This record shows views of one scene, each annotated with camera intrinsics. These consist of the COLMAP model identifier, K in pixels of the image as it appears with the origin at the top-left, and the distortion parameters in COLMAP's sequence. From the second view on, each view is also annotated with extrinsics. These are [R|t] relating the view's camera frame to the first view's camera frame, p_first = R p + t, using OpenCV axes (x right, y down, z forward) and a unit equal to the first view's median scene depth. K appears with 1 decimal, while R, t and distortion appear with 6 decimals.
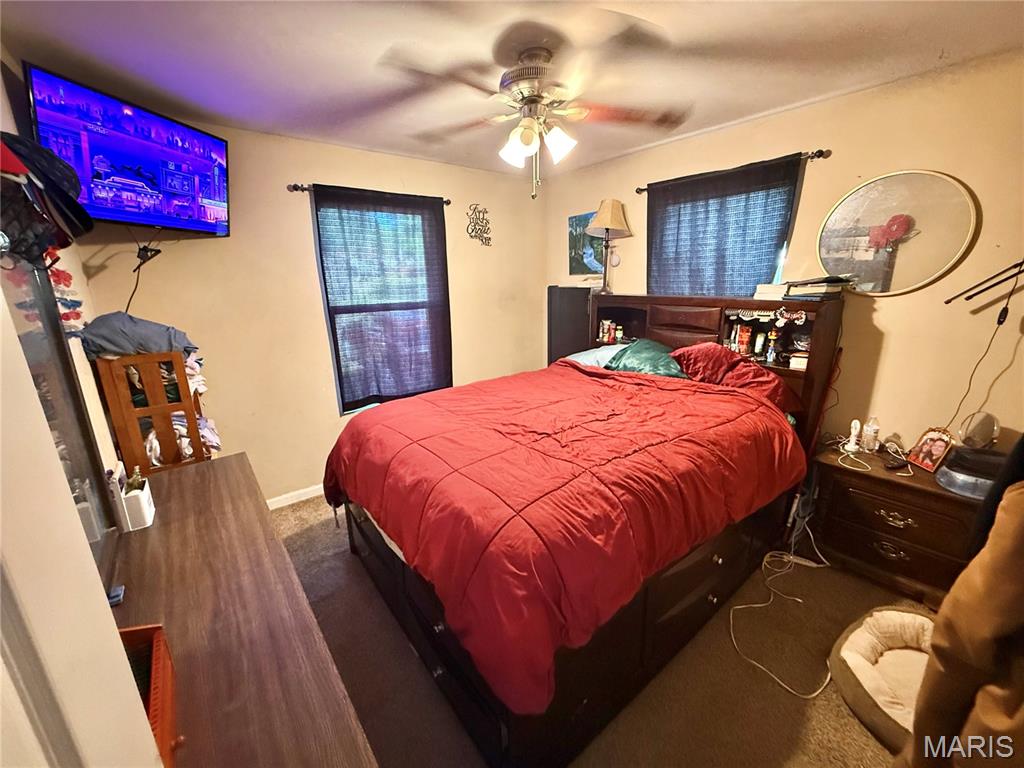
lens RADIAL K [[407.5, 0, 512.7], [0, 407.5, 386.4], [0, 0, 1]] dist [-0.000753, -0.000280]
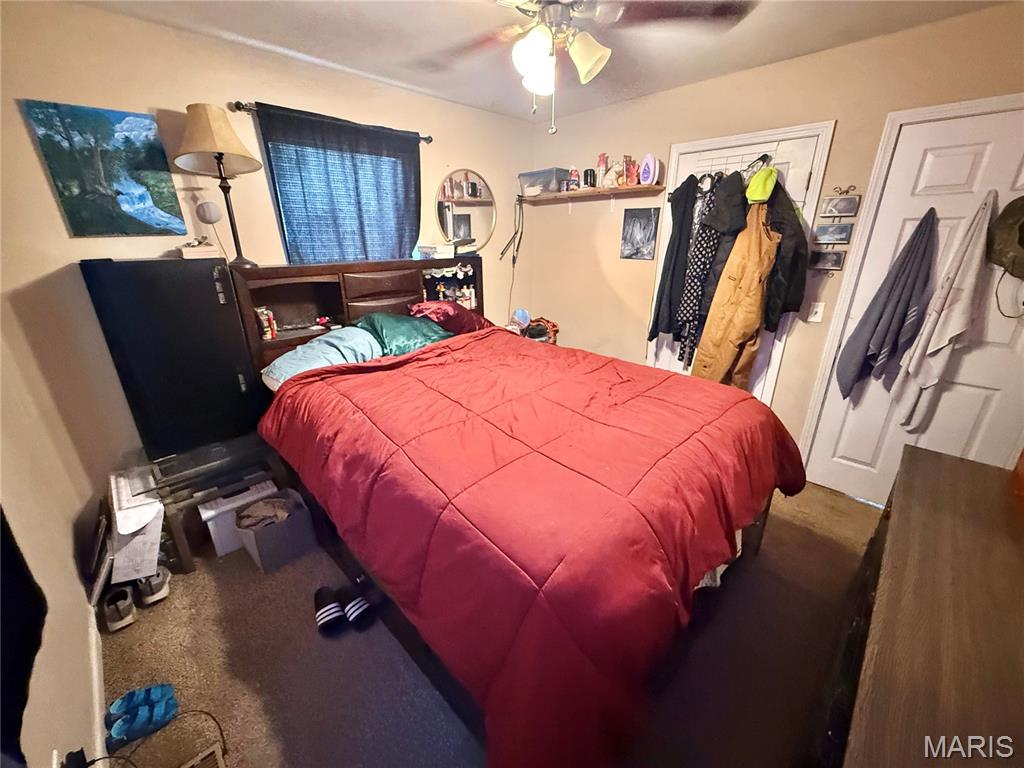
lens RADIAL K [[407.5, 0, 508.6], [0, 407.5, 382.2], [0, 0, 1]] dist [-0.000753, -0.000280]
pose [[-0.101145, -0.319600, 0.942139, -0.613309], [0.269606, 0.902754, 0.335184, -0.220839], [-0.957644, 0.287908, -0.005143, 0.874952]]
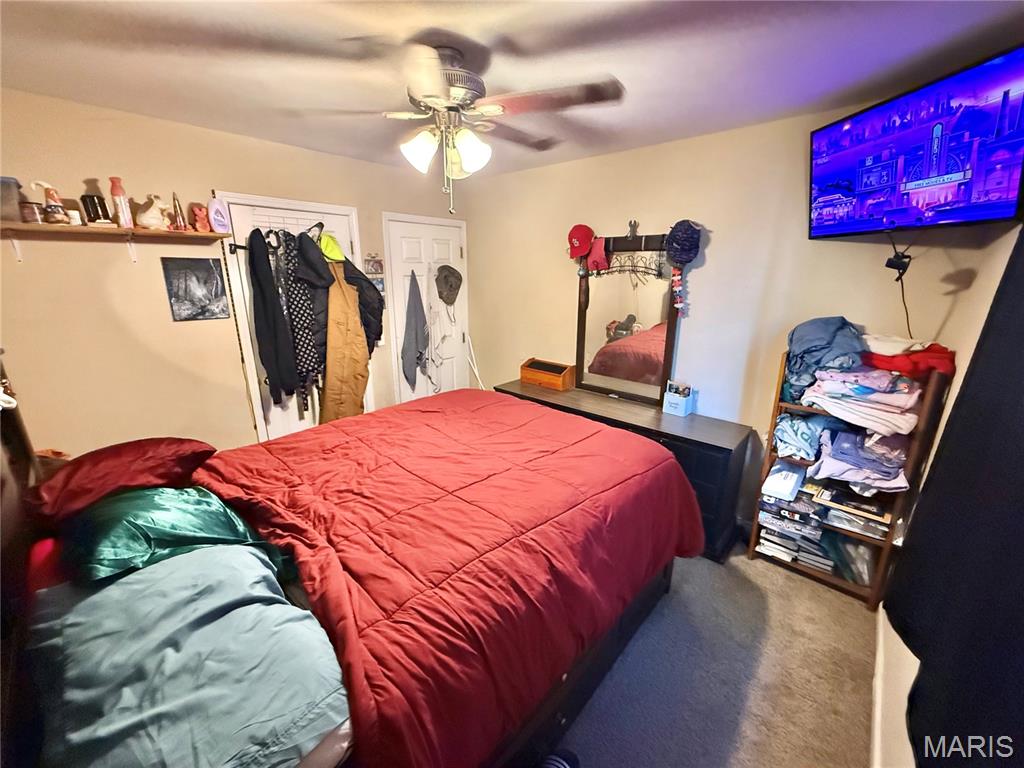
lens RADIAL K [[407.5, 0, 507.2], [0, 407.5, 382.3], [0, 0, 1]] dist [-0.000753, -0.000280]
pose [[-0.986070, 0.064226, -0.153432, 0.075661], [-0.023627, 0.859004, 0.511423, -0.431998], [0.164646, 0.507923, -0.845521, 1.424659]]
